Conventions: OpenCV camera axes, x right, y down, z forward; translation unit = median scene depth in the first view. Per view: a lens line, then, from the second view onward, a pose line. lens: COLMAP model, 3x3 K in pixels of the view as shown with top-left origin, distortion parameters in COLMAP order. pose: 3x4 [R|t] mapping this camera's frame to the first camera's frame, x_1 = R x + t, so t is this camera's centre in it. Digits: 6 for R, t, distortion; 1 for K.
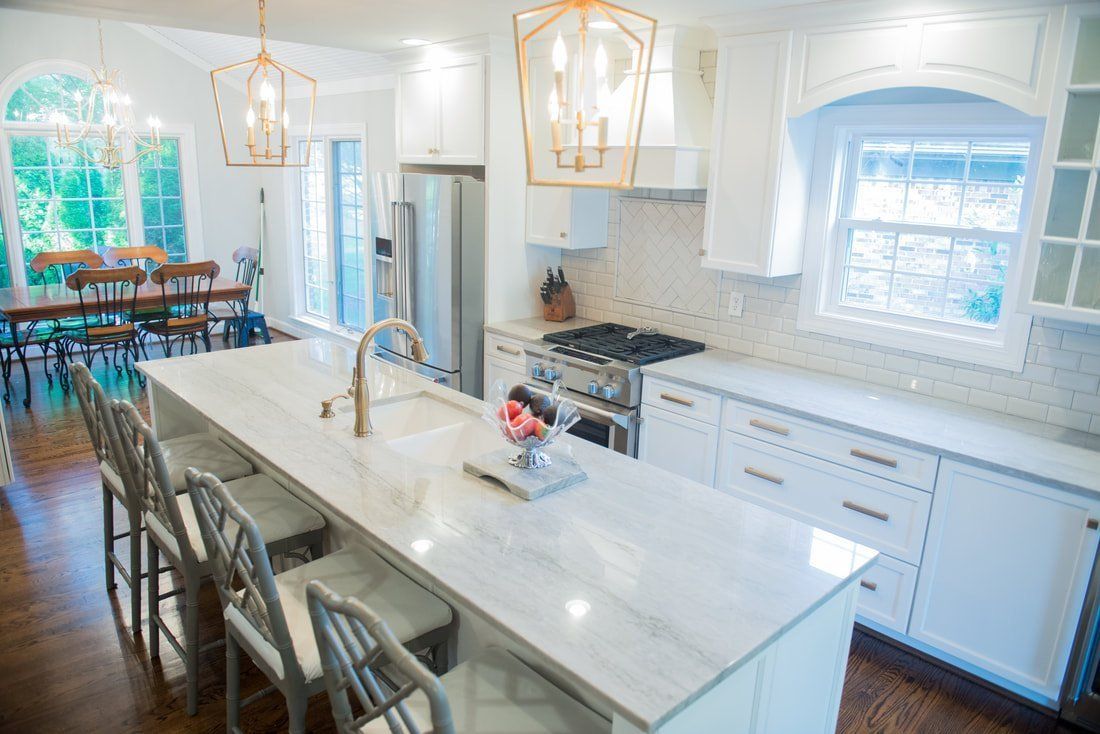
lens RADIAL K [[751.8, 0, 550.0], [0, 751.8, 367.0], [0, 0, 1]] dist [-0.043441, -0.000070]
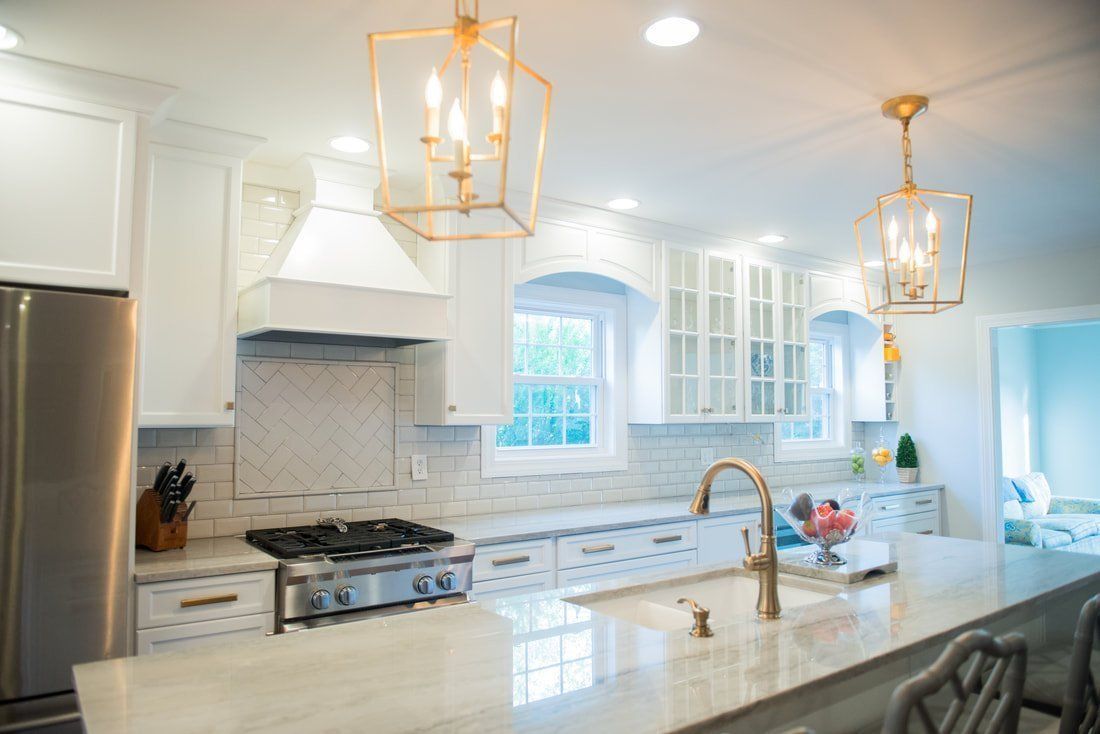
lens RADIAL K [[751.8, 0, 550.0], [0, 751.8, 367.0], [0, 0, 1]] dist [-0.043441, -0.000070]
pose [[0.121291, 0.033714, 0.992044, -0.617557], [0.258744, 0.963797, -0.064389, -0.094389], [-0.958301, 0.264495, 0.108177, 0.655835]]
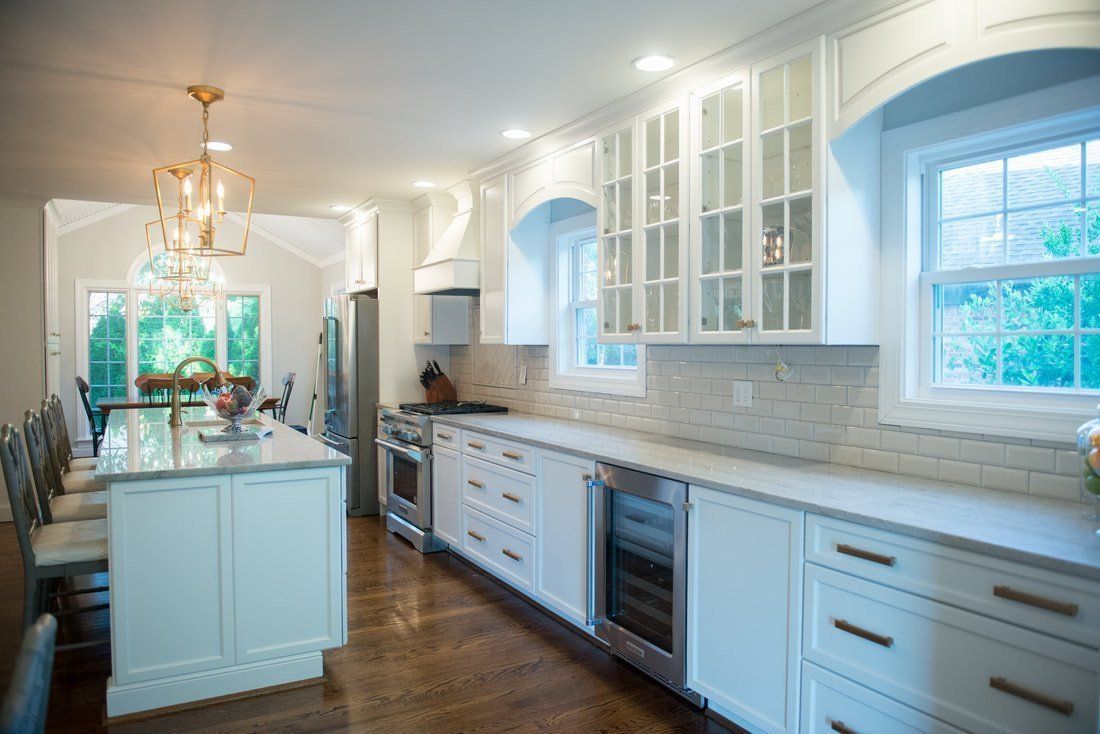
lens RADIAL K [[751.8, 0, 550.0], [0, 751.8, 367.0], [0, 0, 1]] dist [-0.043441, -0.000070]
pose [[0.972126, -0.024527, -0.233174, 0.552523], [-0.029748, 0.973574, -0.226428, 0.182733], [0.232566, 0.227053, 0.945706, -0.209380]]
